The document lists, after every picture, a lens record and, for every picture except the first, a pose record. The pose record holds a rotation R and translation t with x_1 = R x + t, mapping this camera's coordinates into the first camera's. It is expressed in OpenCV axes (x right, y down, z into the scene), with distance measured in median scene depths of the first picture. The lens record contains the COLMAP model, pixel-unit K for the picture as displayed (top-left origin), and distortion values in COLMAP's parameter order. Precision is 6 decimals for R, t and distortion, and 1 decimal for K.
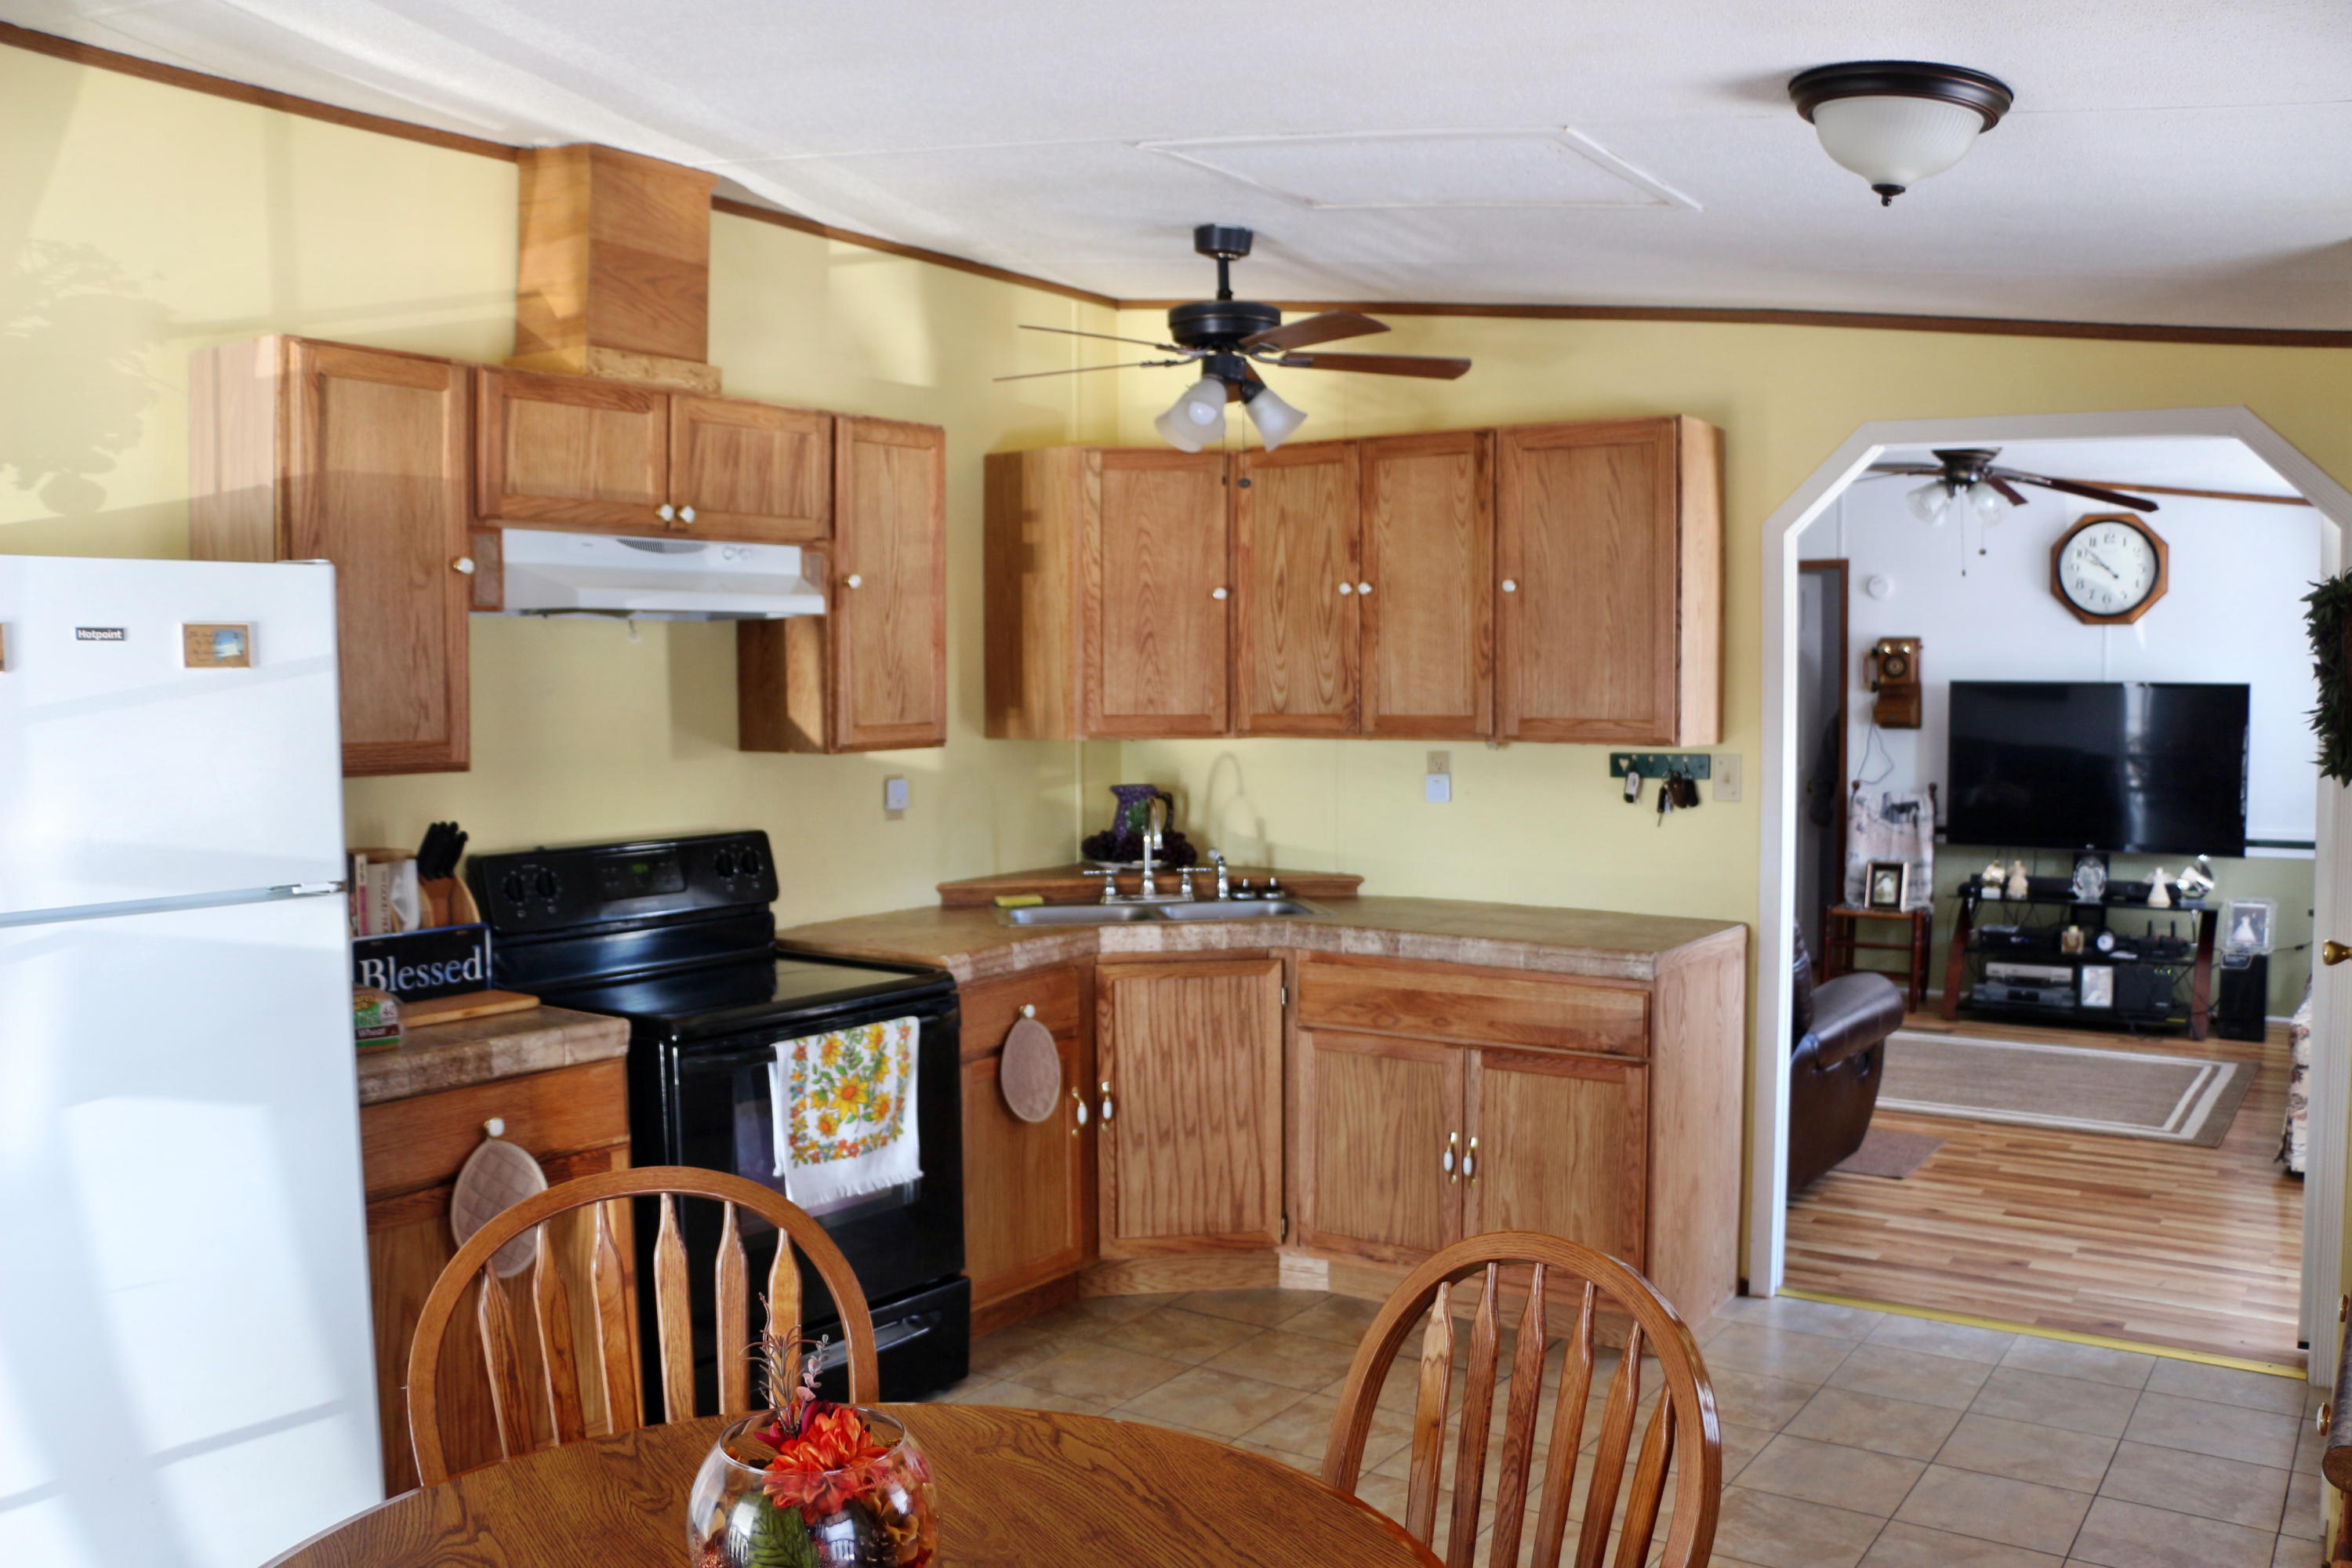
lens RADIAL K [[1961.6, 0, 1190.5], [0, 1961.6, 801.2], [0, 0, 1]] dist [-0.188517, 0.169802]
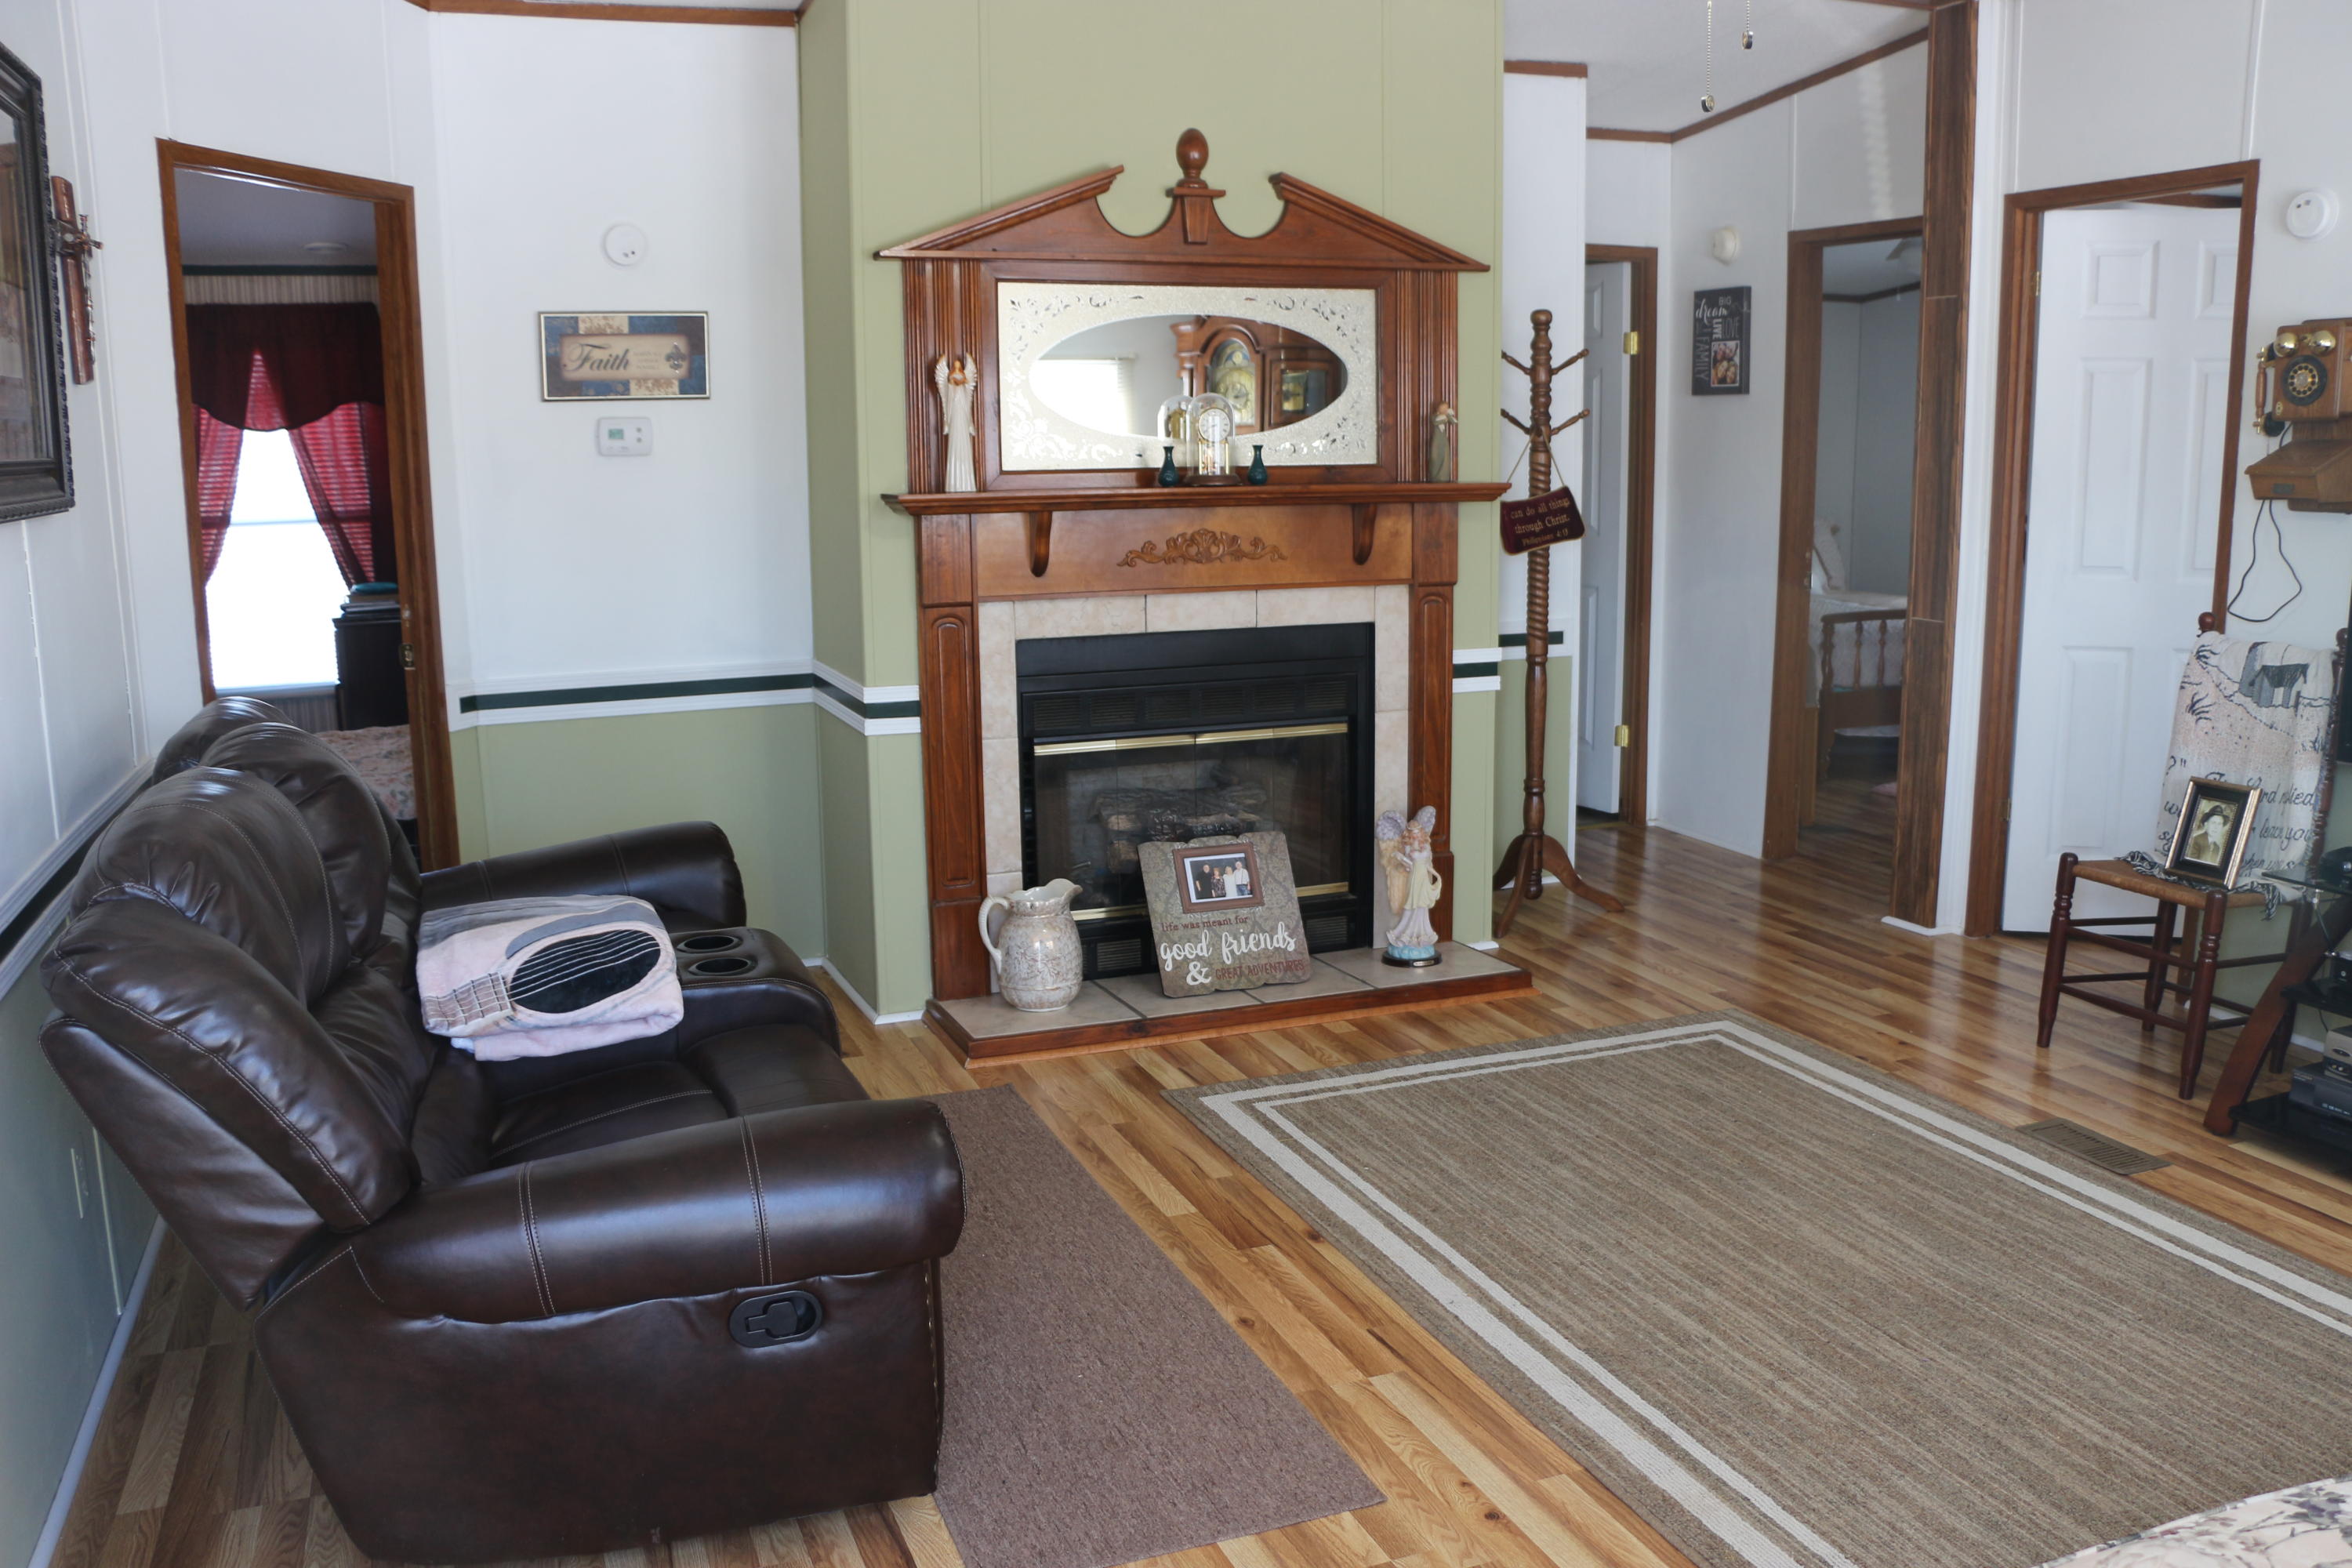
lens RADIAL K [[1961.6, 0, 1190.5], [0, 1961.6, 801.2], [0, 0, 1]] dist [-0.188517, 0.169802]
pose [[0.823273, 0.105804, -0.557697, 0.435472], [-0.033794, 0.989868, 0.137907, -0.022264], [0.566638, -0.094688, 0.818508, 0.477753]]
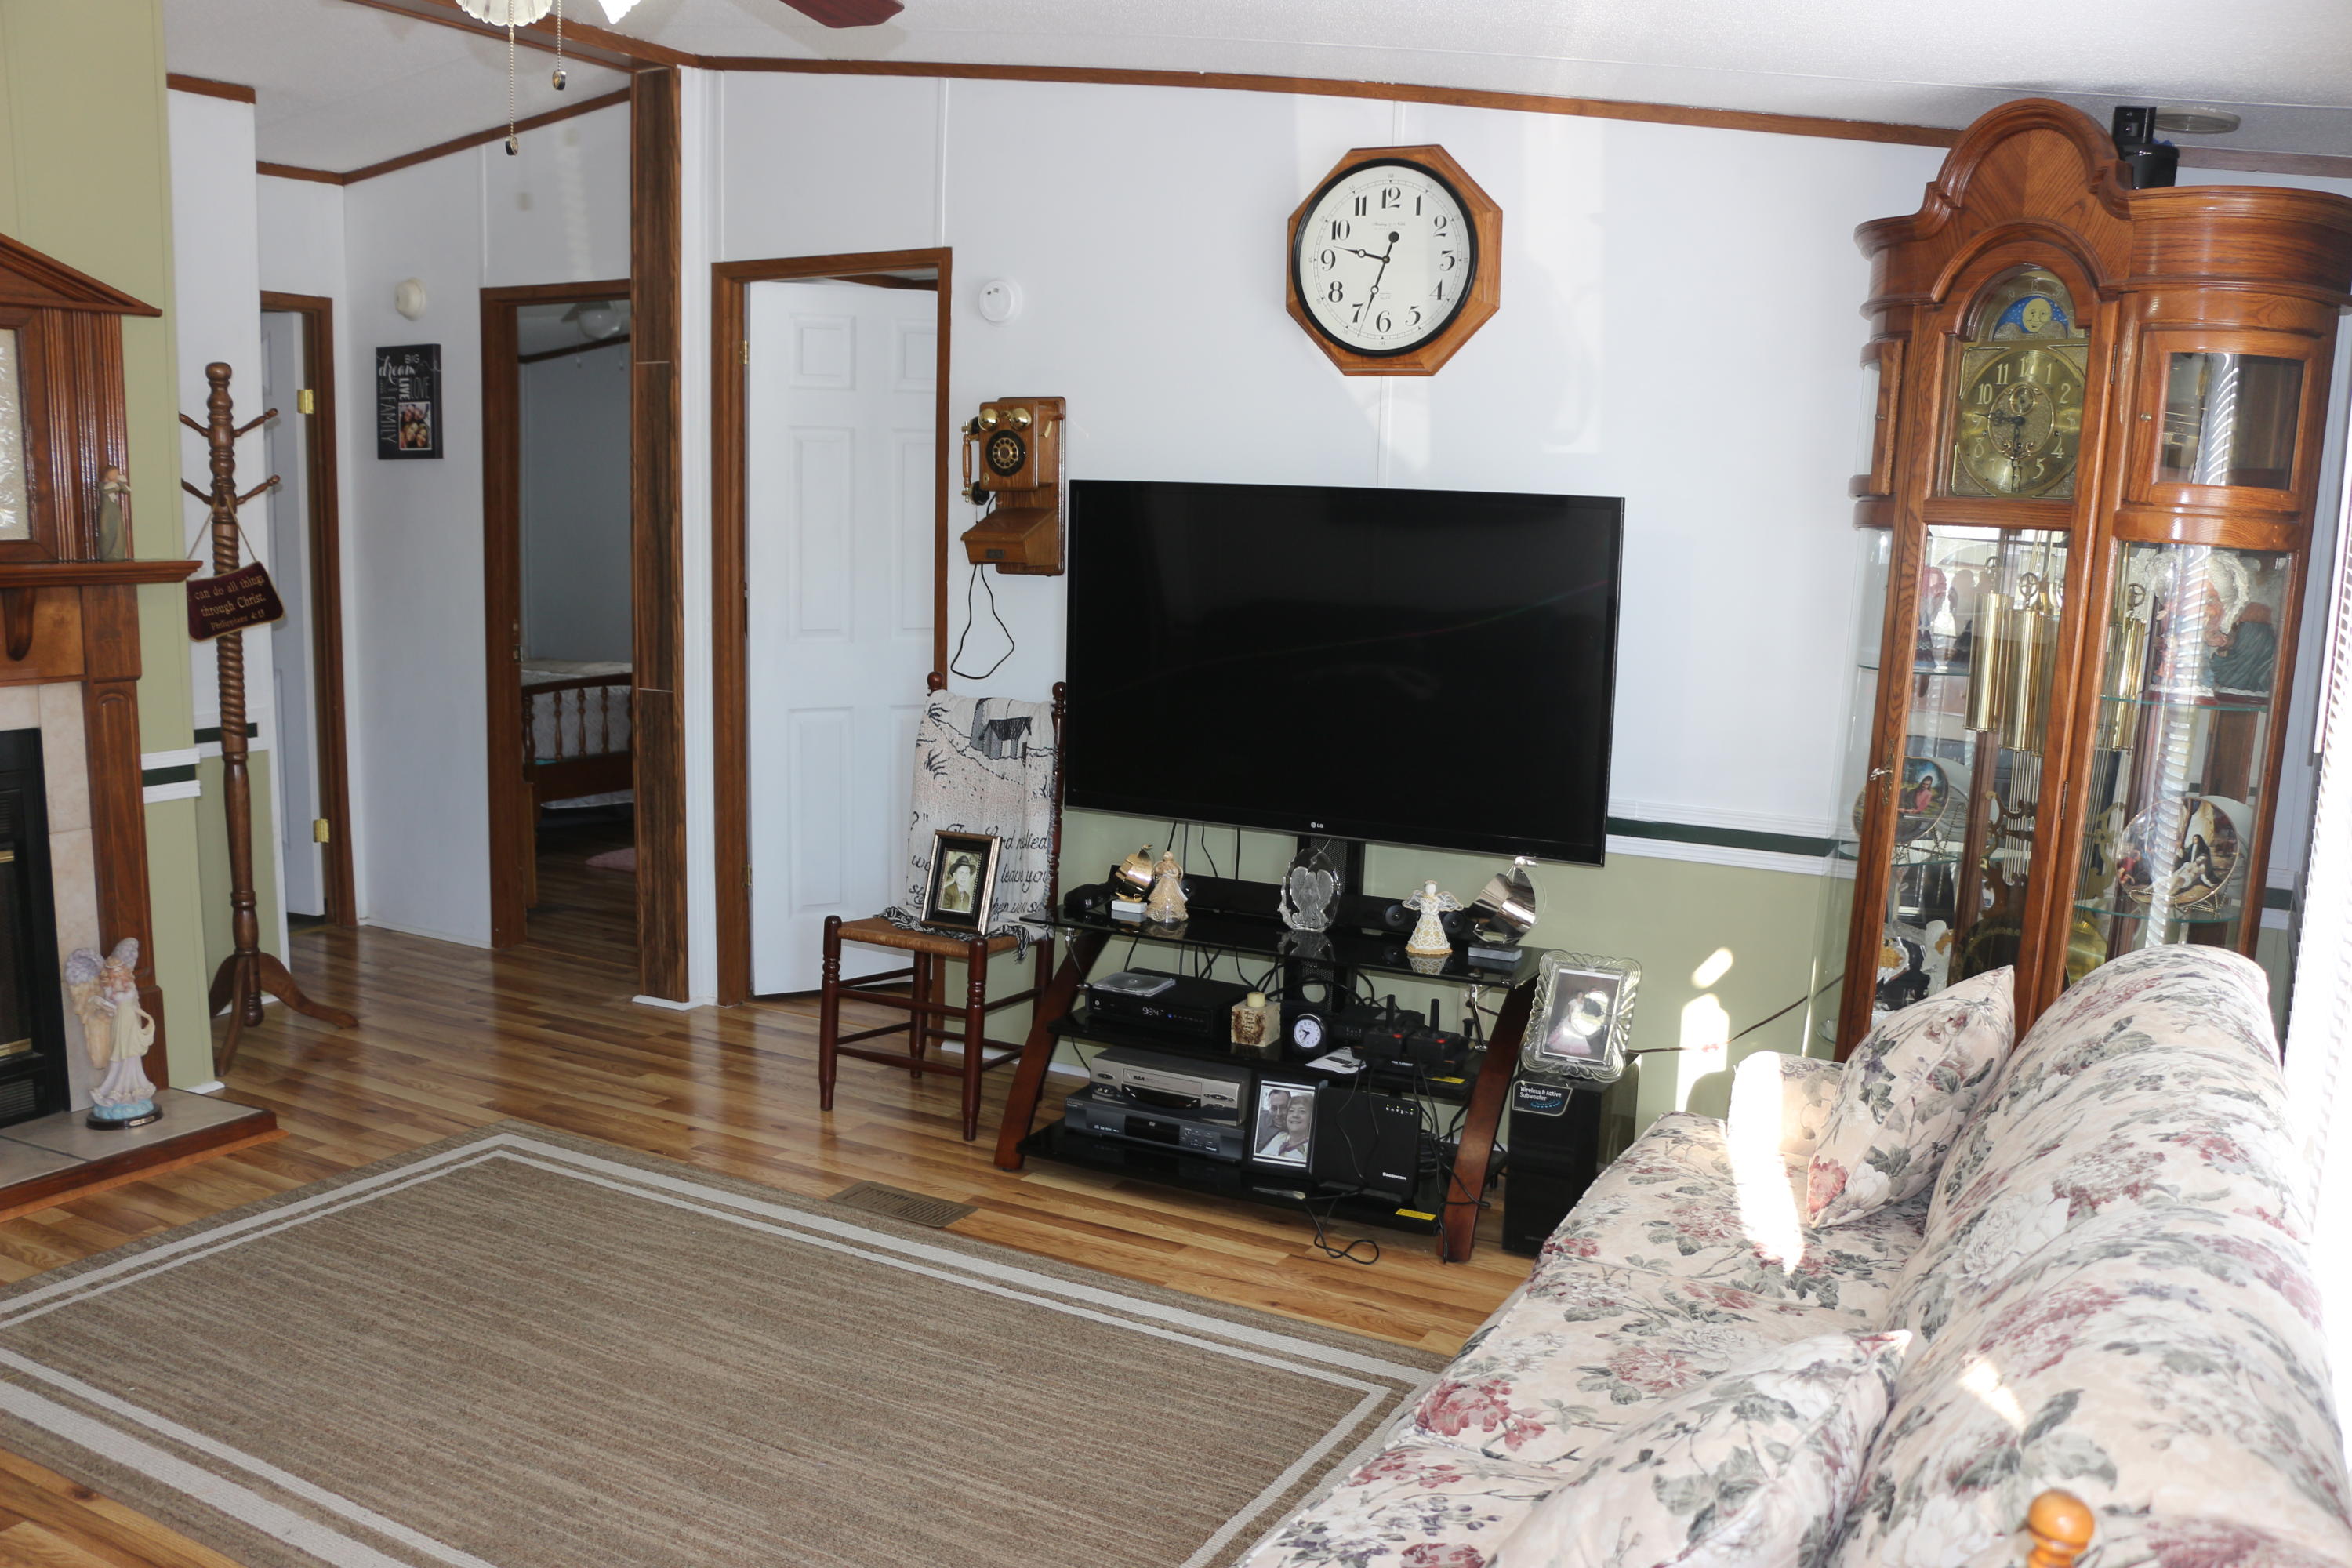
lens RADIAL K [[1961.6, 0, 1190.5], [0, 1961.6, 801.2], [0, 0, 1]] dist [-0.188517, 0.169802]
pose [[0.995797, 0.013868, 0.090532, 0.394405], [-0.021974, 0.995774, 0.089169, -0.026489], [-0.088913, -0.090784, 0.991894, 0.498507]]
